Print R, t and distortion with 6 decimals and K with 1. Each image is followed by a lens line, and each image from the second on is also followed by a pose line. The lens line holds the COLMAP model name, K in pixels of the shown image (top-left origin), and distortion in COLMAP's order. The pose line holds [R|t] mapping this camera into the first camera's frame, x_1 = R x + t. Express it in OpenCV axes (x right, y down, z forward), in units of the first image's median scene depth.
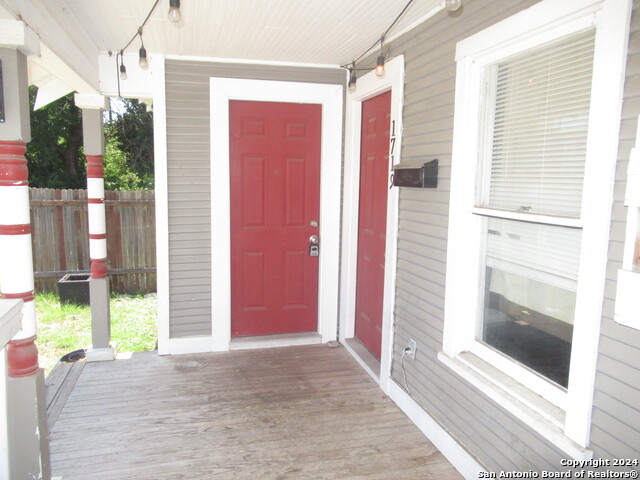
lens RADIAL K [[477.3, 0, 321.1], [0, 477.3, 238.6], [0, 0, 1]] dist [-0.007501, -0.000791]
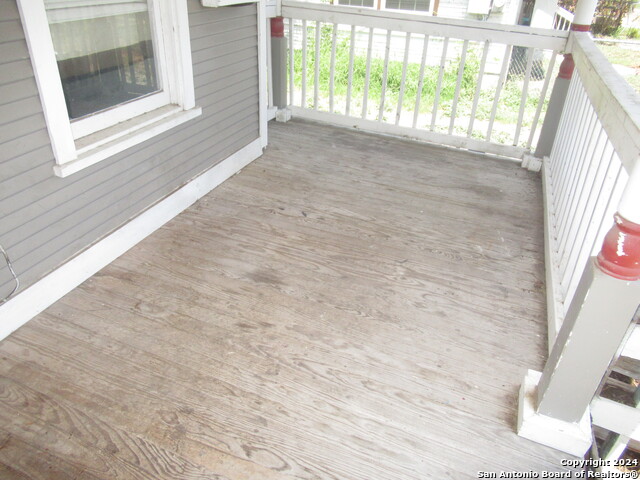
lens RADIAL K [[477.3, 0, 321.1], [0, 477.3, 238.6], [0, 0, 1]] dist [-0.007501, -0.000791]
pose [[-0.797050, -0.357651, 0.486618, -0.478982], [0.017615, 0.791664, 0.610703, -0.121315], [-0.603656, 0.495333, -0.624696, 1.288108]]
